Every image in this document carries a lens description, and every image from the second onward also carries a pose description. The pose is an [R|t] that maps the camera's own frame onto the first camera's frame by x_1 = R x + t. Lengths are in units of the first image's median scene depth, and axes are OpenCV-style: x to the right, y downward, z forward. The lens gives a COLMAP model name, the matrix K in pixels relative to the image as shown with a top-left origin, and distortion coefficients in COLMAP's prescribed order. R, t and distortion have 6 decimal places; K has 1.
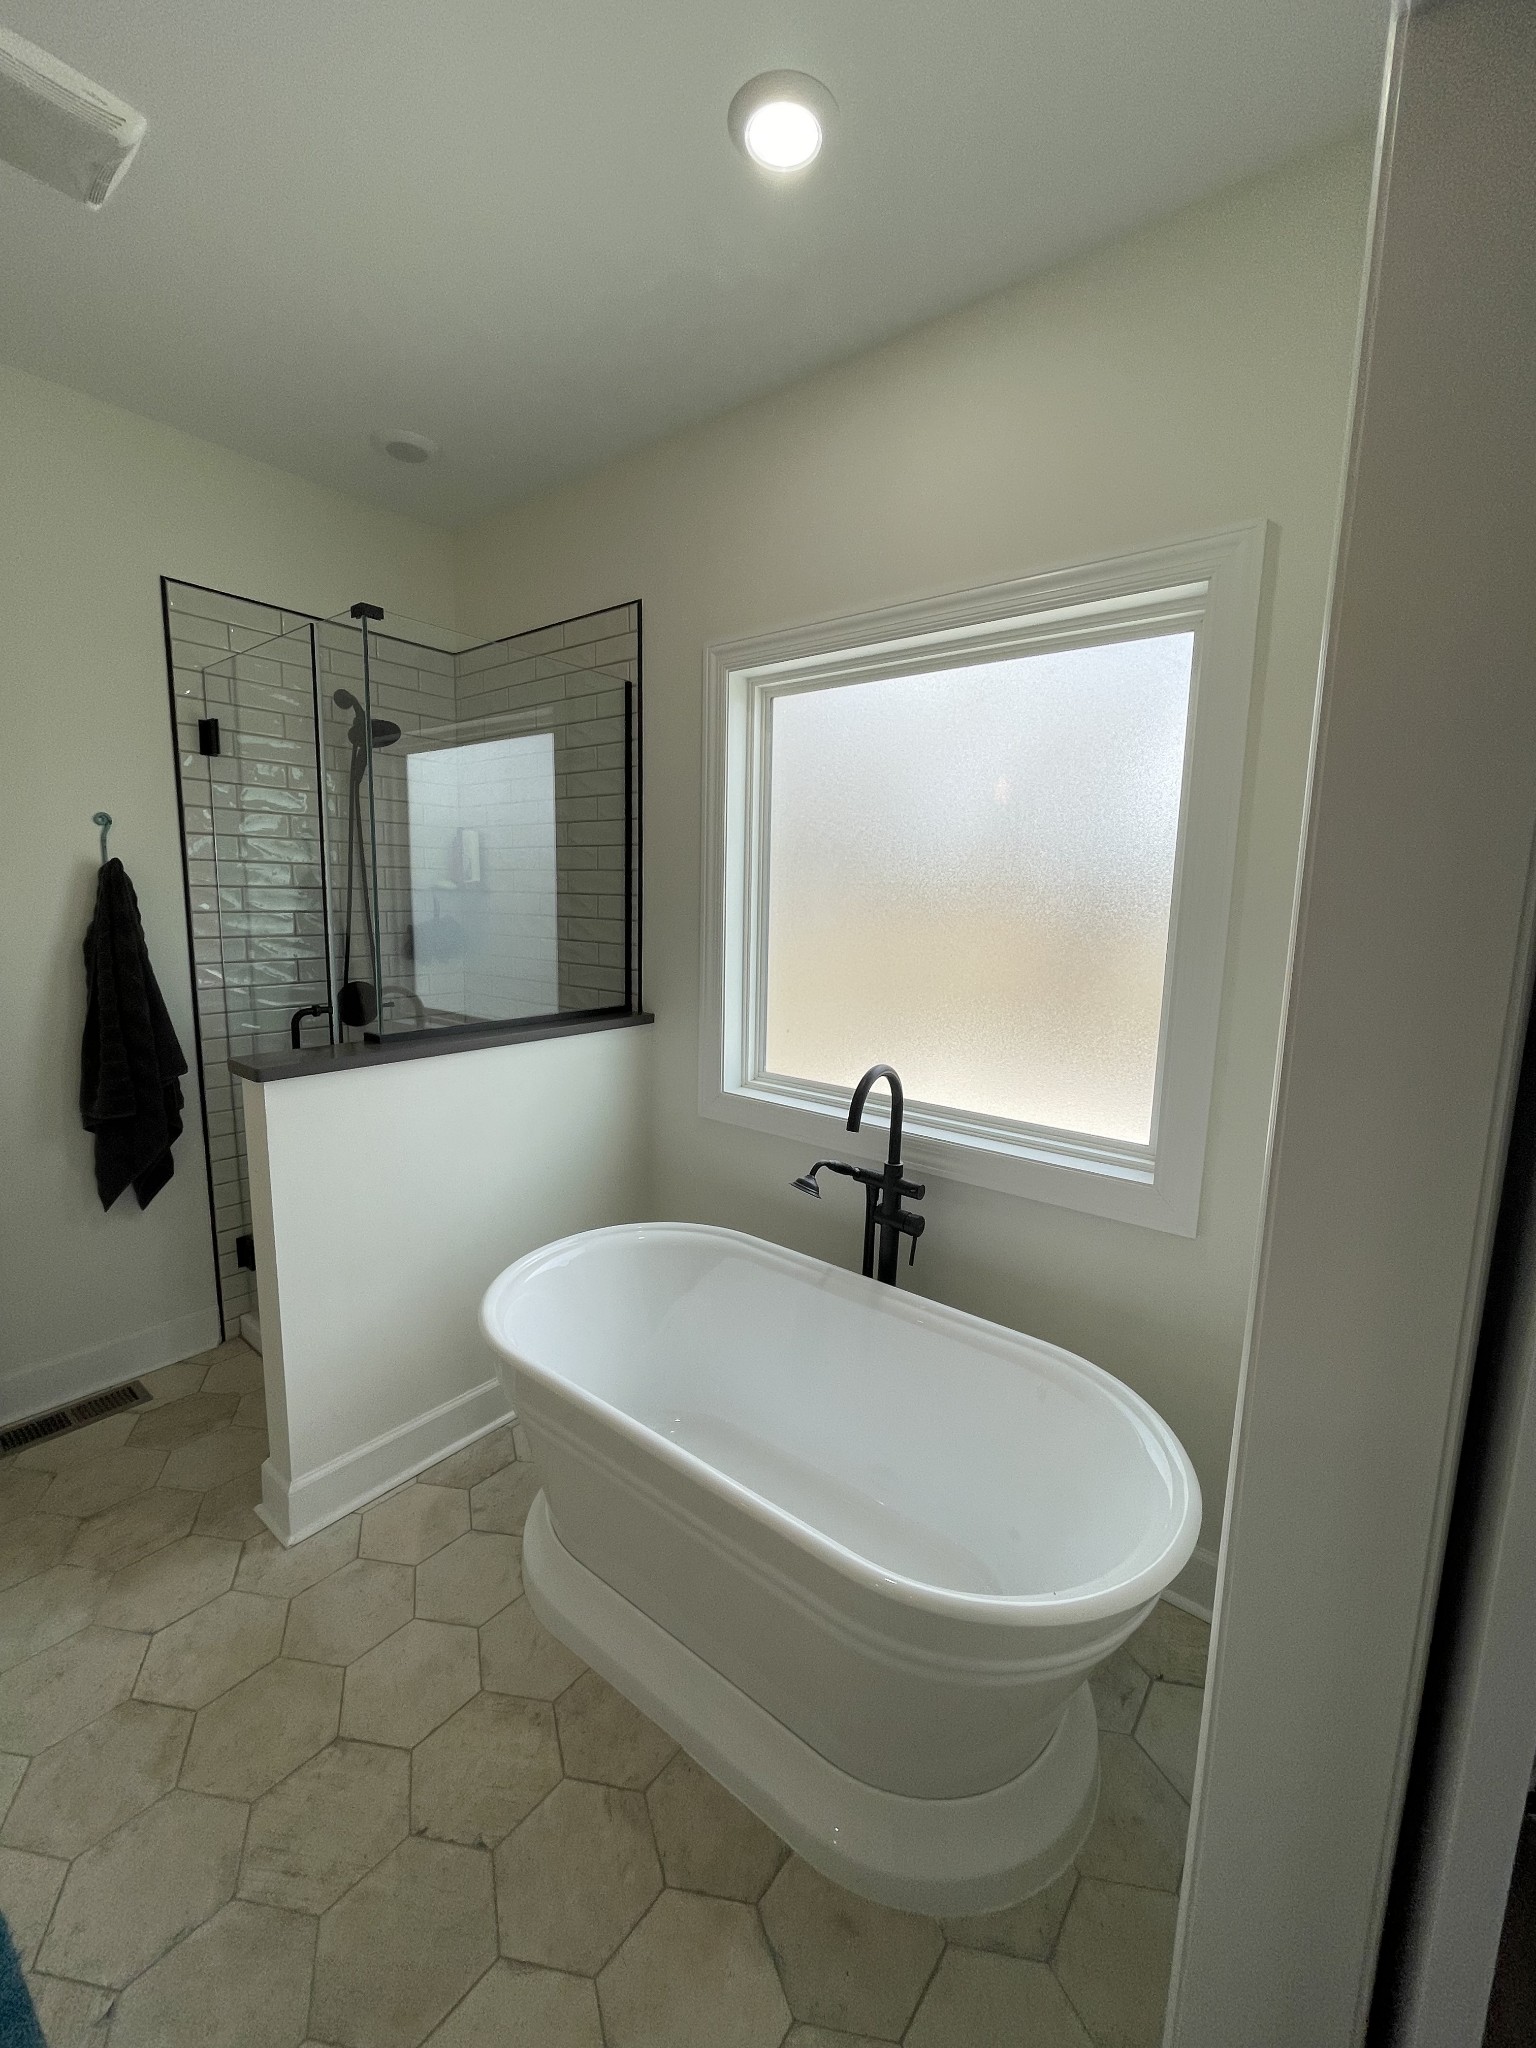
lens RADIAL K [[833.9, 0, 760.7], [0, 833.9, 1018.9], [0, 0, 1]] dist [0.002738, -0.000639]
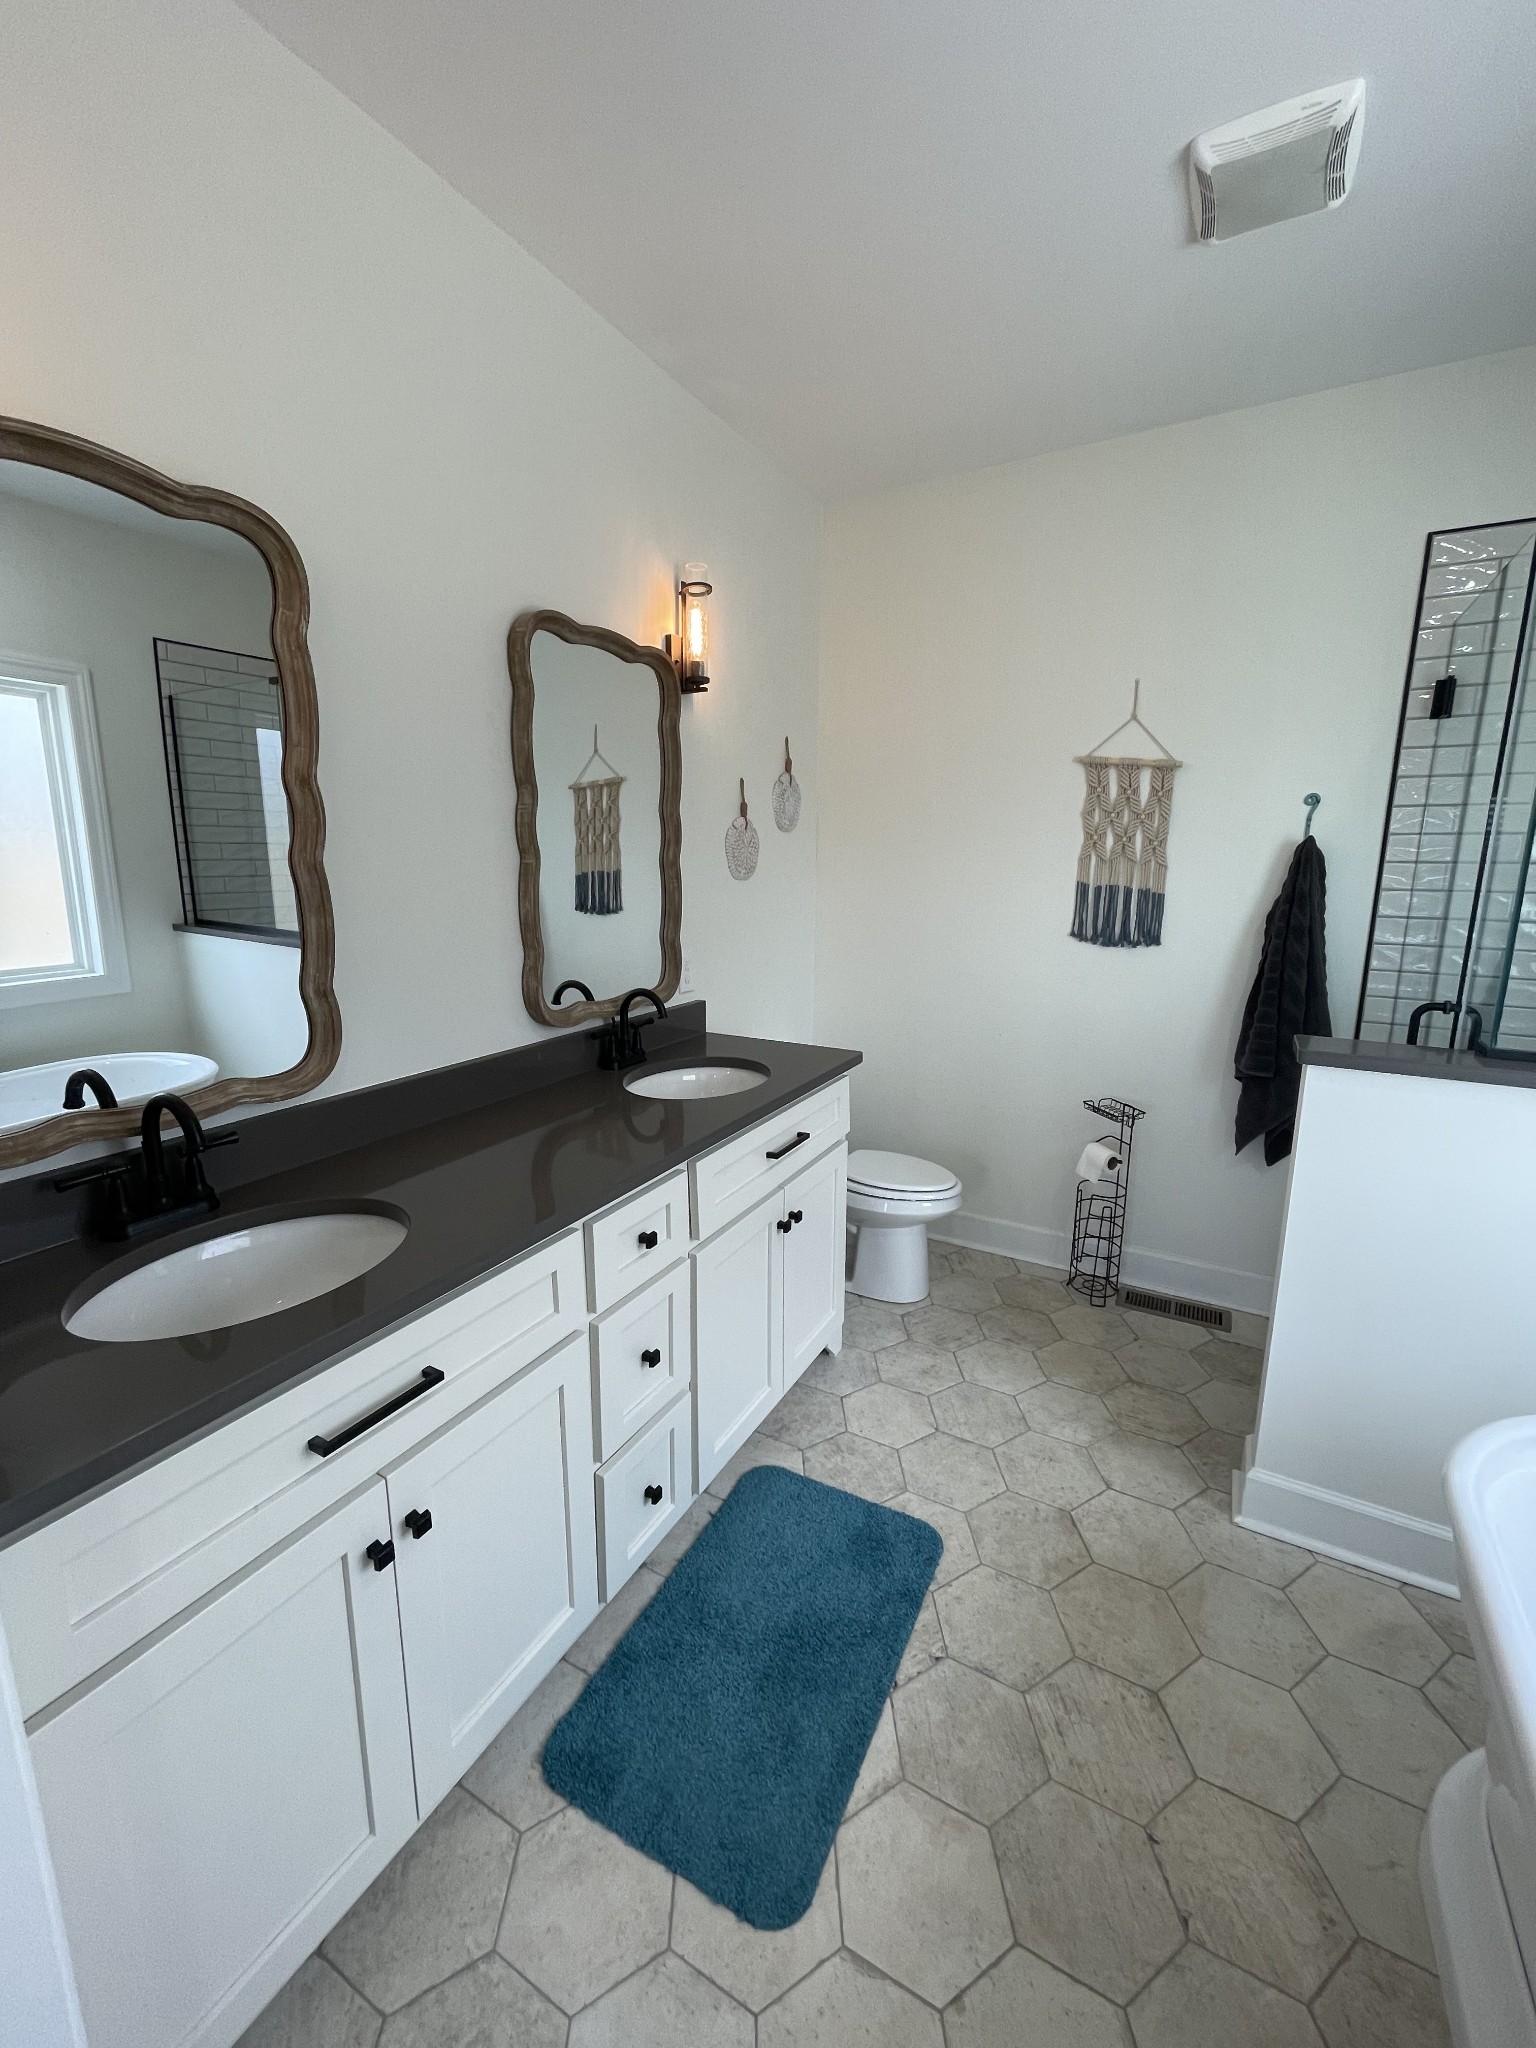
lens RADIAL K [[833.9, 0, 760.7], [0, 833.9, 1018.9], [0, 0, 1]] dist [0.002738, -0.000639]
pose [[0.153391, 0.172991, -0.972906, 0.223326], [-0.150825, 0.977120, 0.149960, -0.024085], [0.976587, 0.123736, 0.175973, 0.197944]]
